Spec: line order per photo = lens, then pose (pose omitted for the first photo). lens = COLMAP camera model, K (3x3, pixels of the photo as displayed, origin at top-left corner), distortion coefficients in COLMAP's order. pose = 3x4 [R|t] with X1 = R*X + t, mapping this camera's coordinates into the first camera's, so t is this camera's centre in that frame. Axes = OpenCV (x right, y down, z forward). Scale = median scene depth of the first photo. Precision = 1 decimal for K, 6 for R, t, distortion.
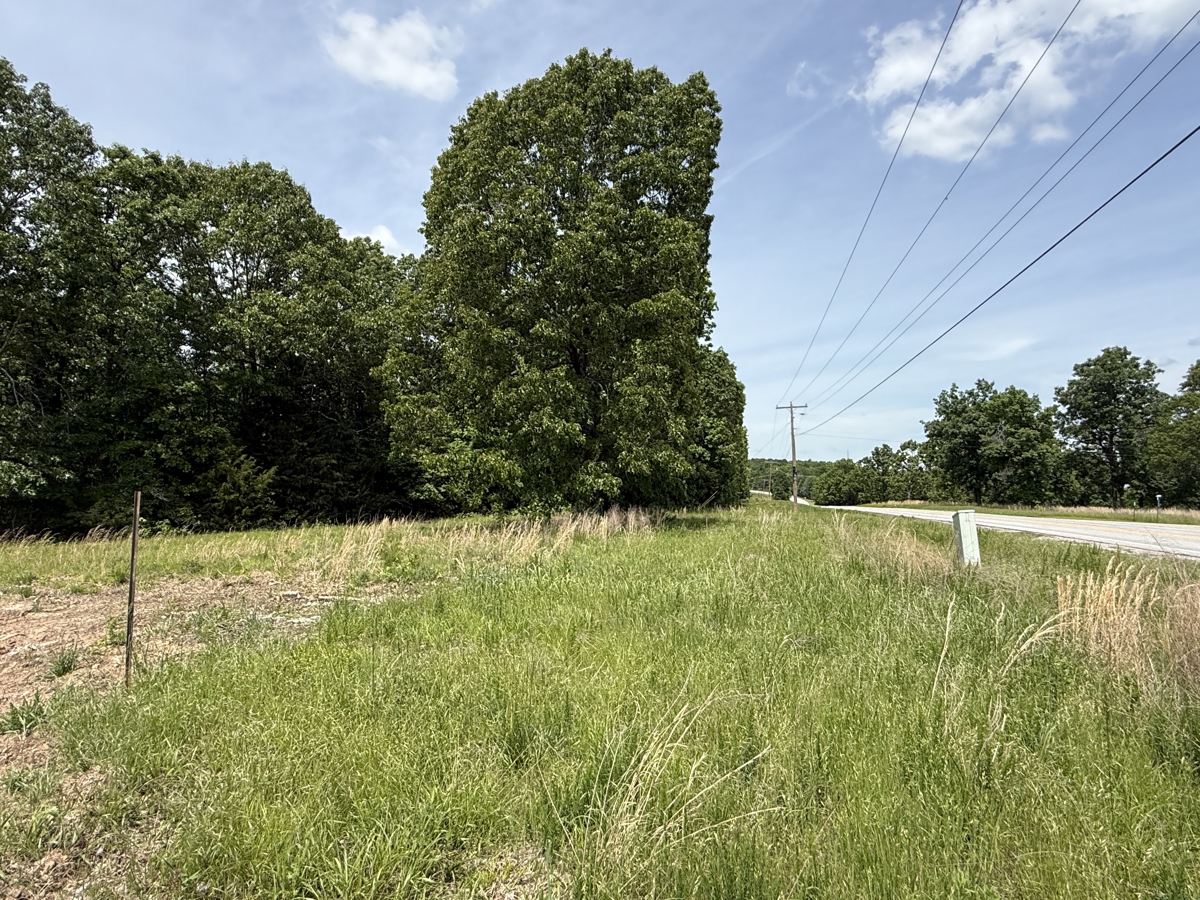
lens RADIAL K [[667.2, 0, 603.9], [0, 667.2, 454.8], [0, 0, 1]] dist [-0.003517, -0.001724]
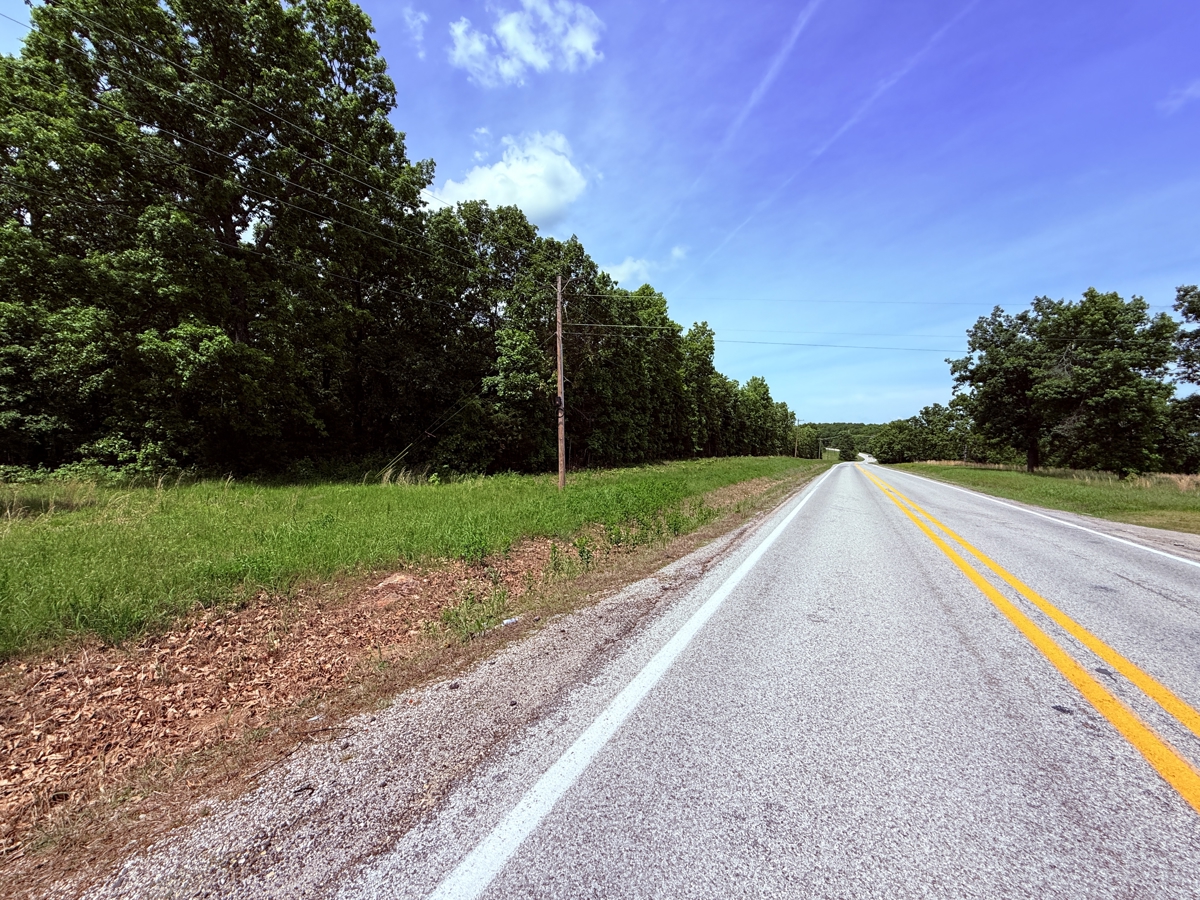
lens RADIAL K [[474.5, 0, 594.2], [0, 474.5, 447.0], [0, 0, 1]] dist [0.000090, -0.003808]
pose [[0.965373, 0.013118, -0.260543, 0.248836], [0.001108, 0.998520, 0.054380, 0.022170], [0.260871, -0.052786, 0.963929, 0.395602]]
